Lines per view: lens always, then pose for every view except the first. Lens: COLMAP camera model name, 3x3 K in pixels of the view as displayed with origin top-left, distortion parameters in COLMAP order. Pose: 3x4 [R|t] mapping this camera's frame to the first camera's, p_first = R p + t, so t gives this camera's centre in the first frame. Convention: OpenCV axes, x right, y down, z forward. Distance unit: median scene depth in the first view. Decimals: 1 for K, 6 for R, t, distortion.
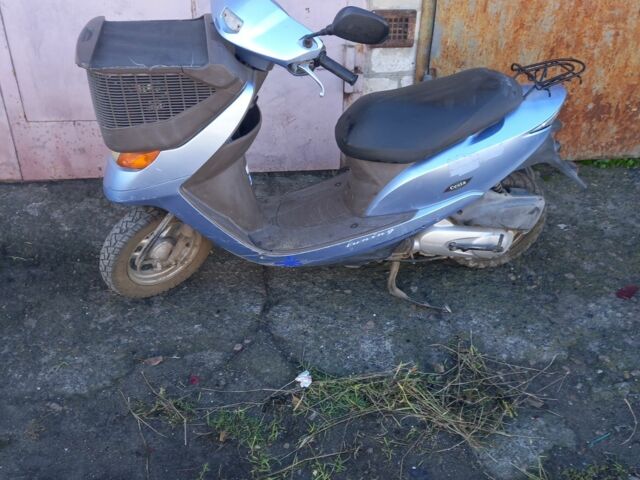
lens RADIAL K [[558.0, 0, 320.0], [0, 558.0, 240.0], [0, 0, 1]] dist [0.060472, -0.016881]
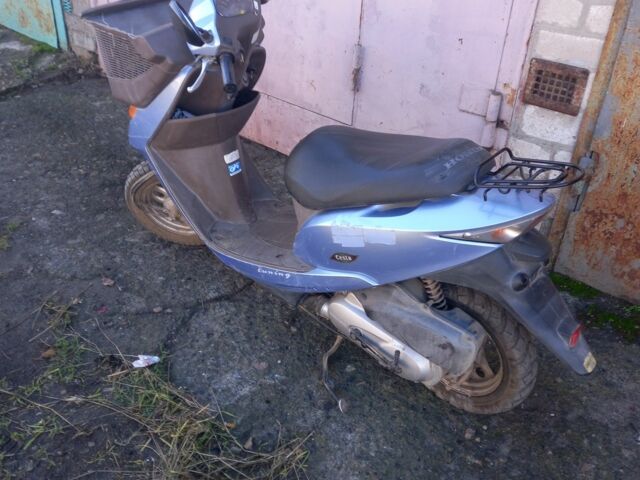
lens RADIAL K [[558.0, 0, 320.0], [0, 558.0, 240.0], [0, 0, 1]] dist [0.060472, -0.016881]
pose [[0.676773, 0.414957, -0.608103, 0.482410], [-0.441081, 0.889893, 0.116355, -0.136643], [0.589429, 0.189477, 0.785285, 0.238509]]
